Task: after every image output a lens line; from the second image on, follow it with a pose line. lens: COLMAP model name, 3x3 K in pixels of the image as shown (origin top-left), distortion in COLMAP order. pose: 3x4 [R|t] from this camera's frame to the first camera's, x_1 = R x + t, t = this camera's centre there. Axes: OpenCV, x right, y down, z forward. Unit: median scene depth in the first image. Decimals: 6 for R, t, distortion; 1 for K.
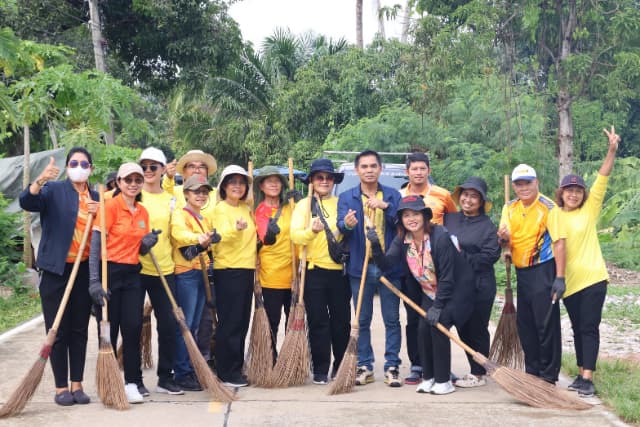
lens RADIAL K [[2239.0, 0, 320.0], [0, 2239.0, 213.5], [0, 0, 1]] dist [0.167295, 5.149246]
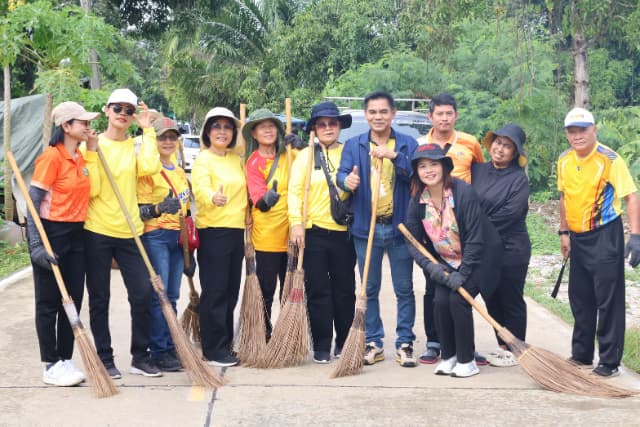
lens RADIAL K [[2239.0, 0, 320.0], [0, 2239.0, 213.5], [0, 0, 1]] dist [0.167295, 5.149246]
pose [[0.999995, 0.002913, 0.001324, -0.001806], [-0.002942, 0.999747, 0.022319, -0.000416], [-0.001259, -0.022323, 0.999750, 0.140061]]
